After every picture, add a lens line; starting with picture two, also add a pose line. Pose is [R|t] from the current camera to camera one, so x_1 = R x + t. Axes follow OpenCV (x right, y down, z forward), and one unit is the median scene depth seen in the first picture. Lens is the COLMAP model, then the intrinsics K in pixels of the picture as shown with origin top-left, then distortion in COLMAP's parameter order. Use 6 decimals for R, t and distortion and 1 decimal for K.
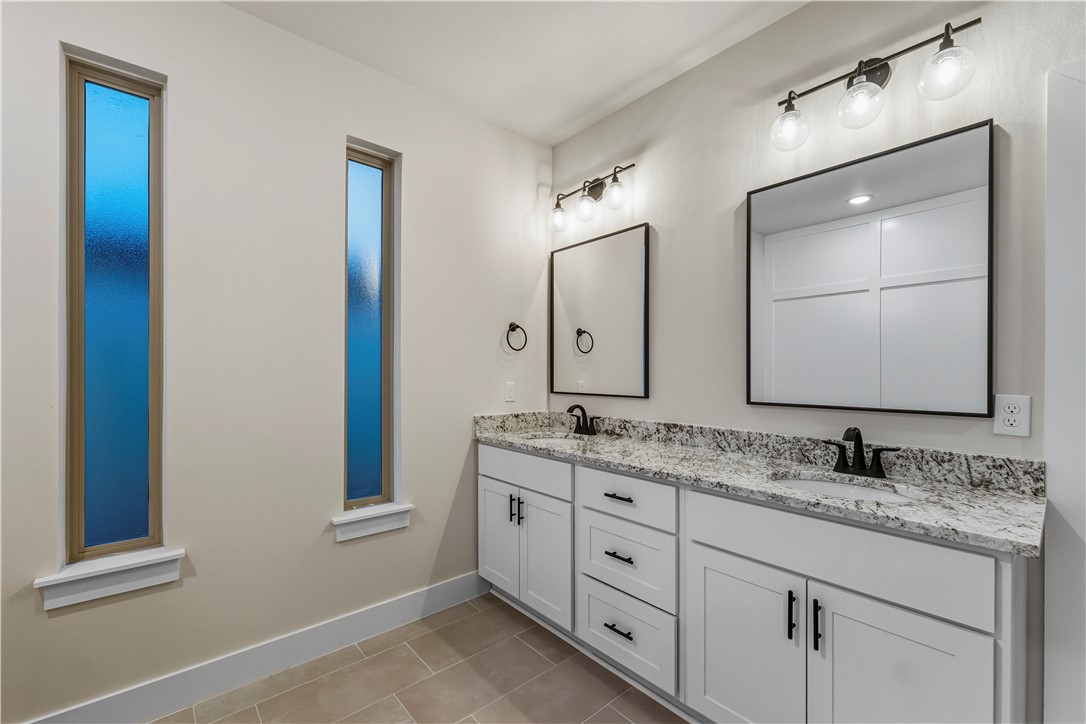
lens RADIAL K [[446.2, 0, 542.8], [0, 446.2, 387.3], [0, 0, 1]] dist [0.002325, 0.000329]
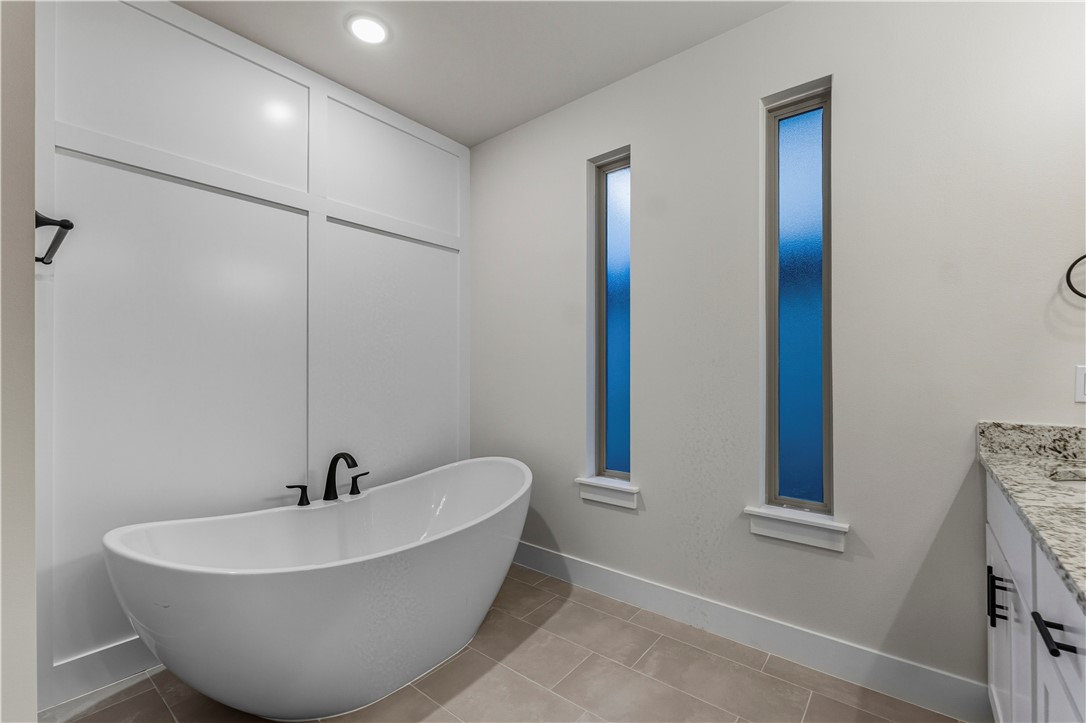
lens RADIAL K [[457.0, 0, 547.9], [0, 457.0, 368.1], [0, 0, 1]] dist [0.001444, 0.000080]
pose [[0.166189, 0.003552, -0.986088, 0.383126], [-0.008714, 0.999960, 0.002133, -0.003084], [0.986055, 0.008239, 0.166213, 0.362318]]
